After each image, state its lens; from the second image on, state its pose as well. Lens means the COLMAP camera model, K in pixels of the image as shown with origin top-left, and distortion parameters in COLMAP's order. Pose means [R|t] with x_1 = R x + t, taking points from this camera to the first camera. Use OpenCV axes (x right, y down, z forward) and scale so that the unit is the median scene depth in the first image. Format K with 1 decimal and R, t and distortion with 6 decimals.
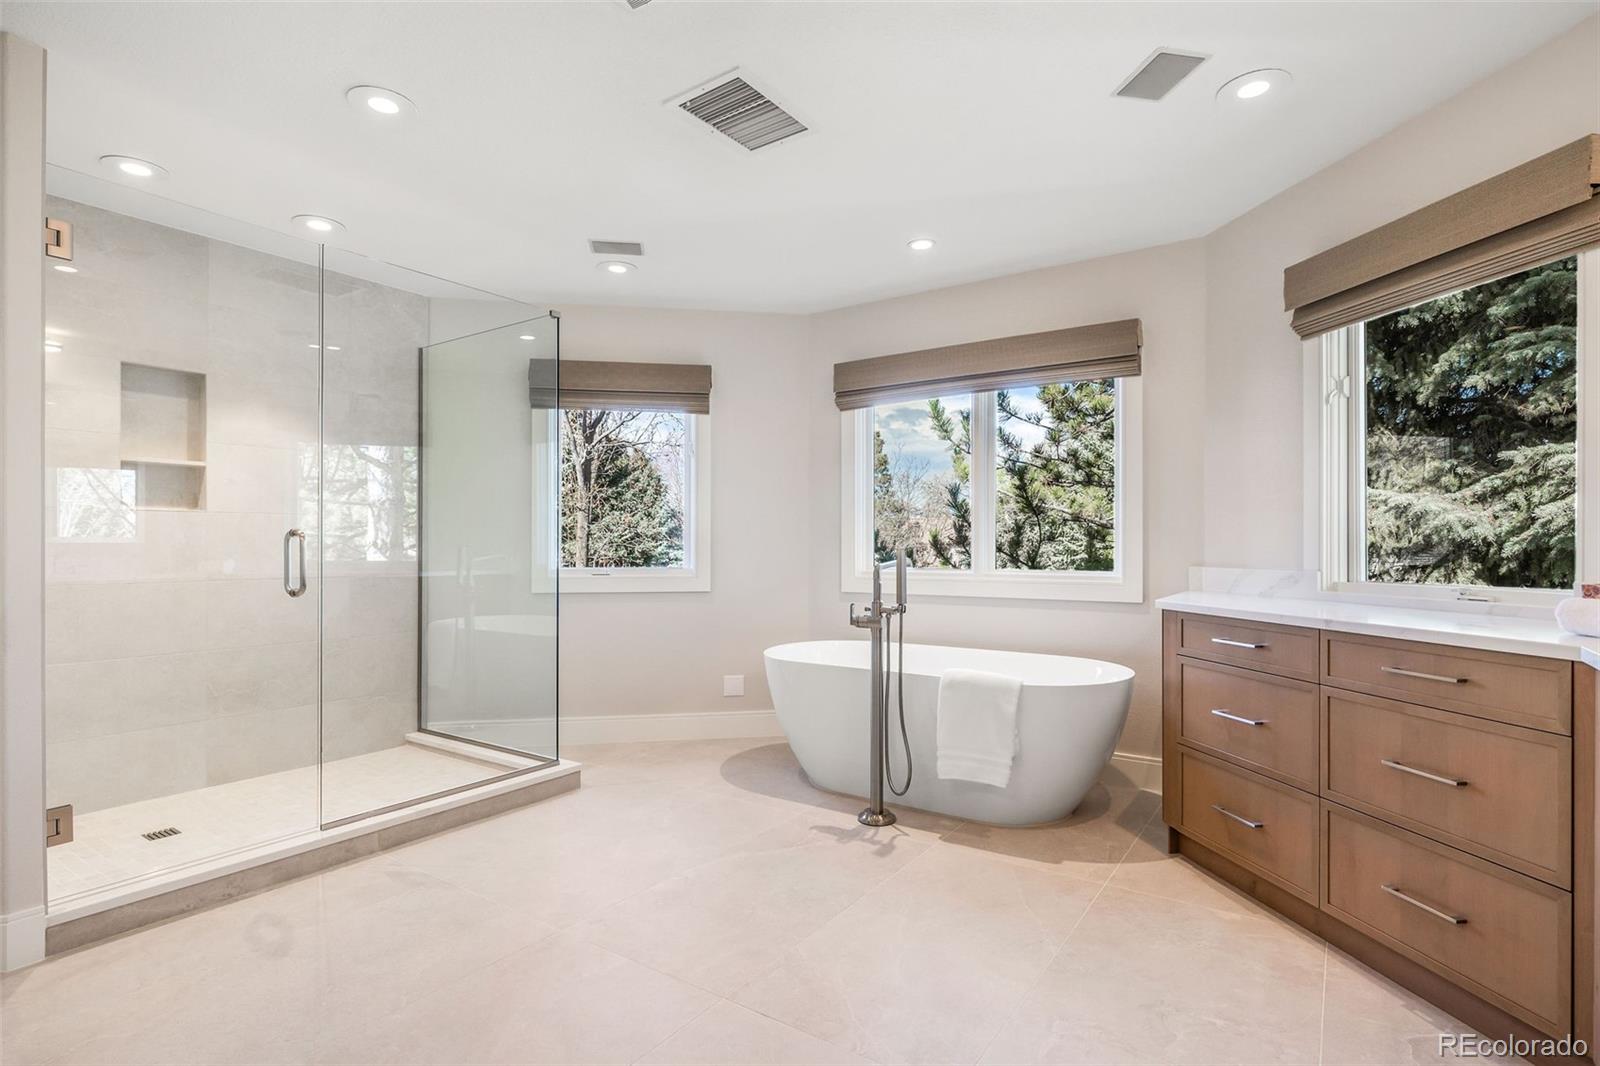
lens RADIAL K [[820.5, 0, 799.6], [0, 820.5, 540.0], [0, 0, 1]] dist [-0.013465, -0.000342]
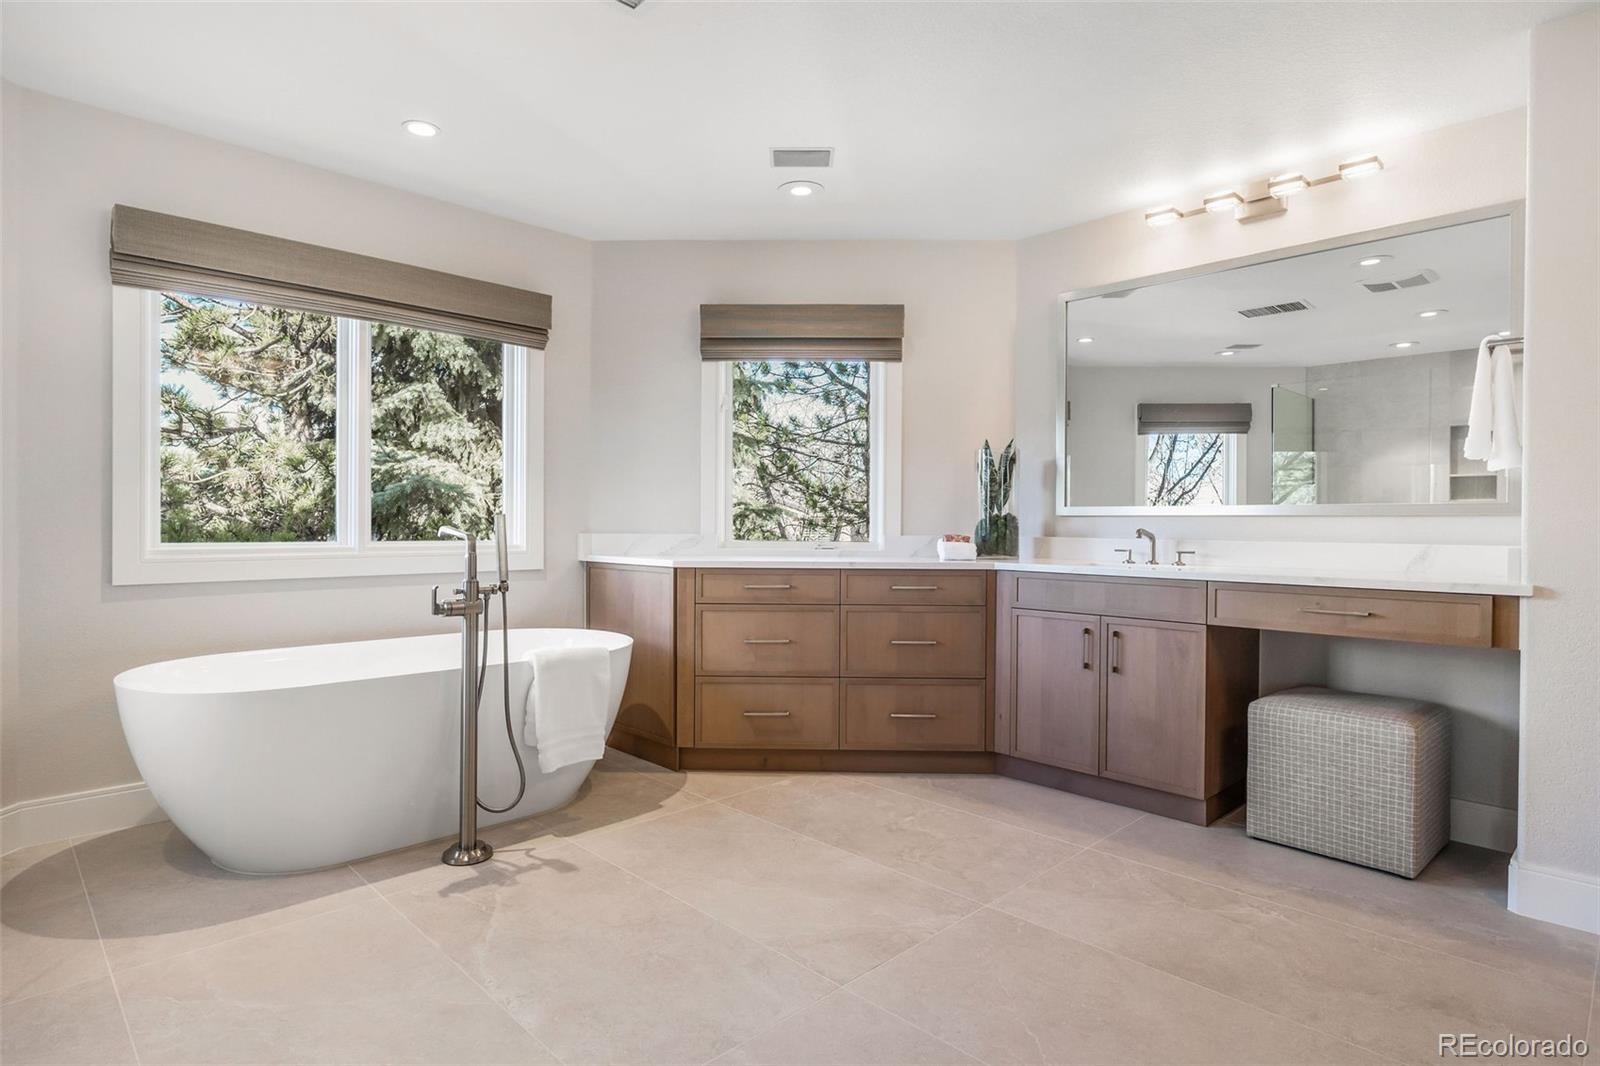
lens RADIAL K [[859.3, 0, 796.9], [0, 859.3, 525.1], [0, 0, 1]] dist [0.012829, -0.000333]
pose [[0.170786, -0.001617, 0.985307, -0.690789], [-0.012050, 0.999920, 0.003730, 0.014747], [-0.985234, -0.012510, 0.170753, 0.563806]]
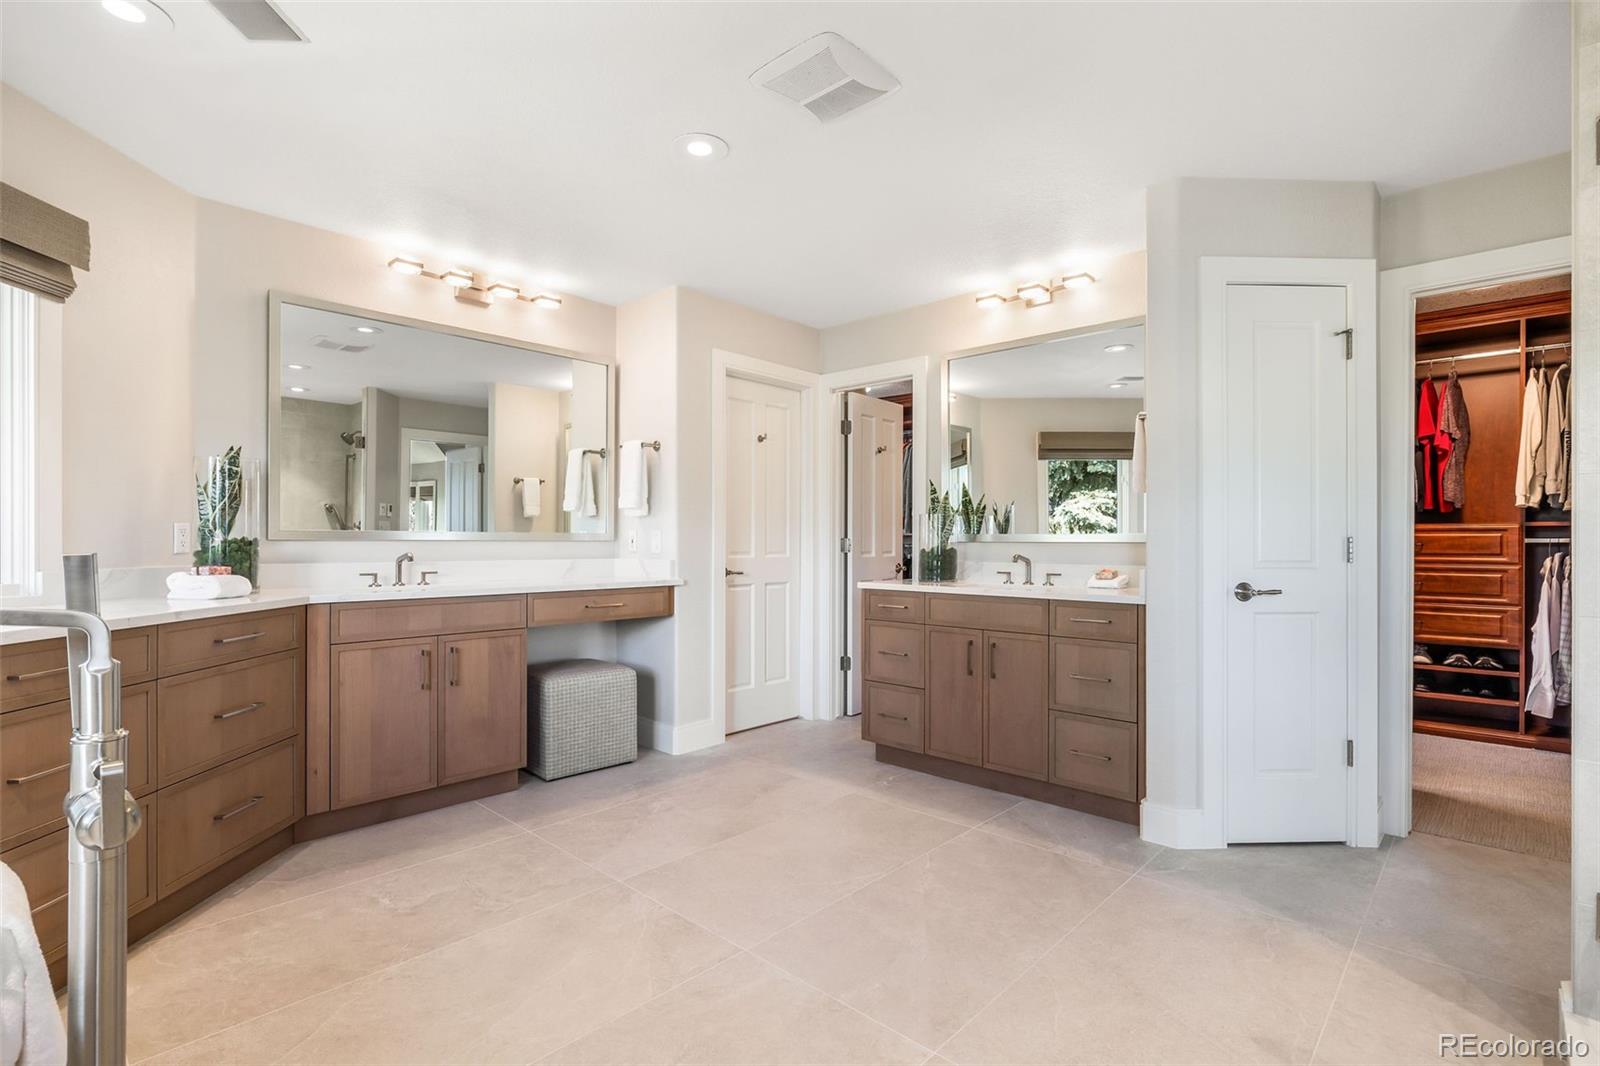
lens RADIAL K [[759.3, 0, 800.0], [0, 759.3, 533.0], [0, 0, 1]] dist [-0.000222, 0.000114]
pose [[-0.991808, -0.002623, 0.127708, -0.188220], [-0.004880, 0.999837, -0.017366, 0.006349], [-0.127642, -0.017847, -0.991660, 1.290920]]
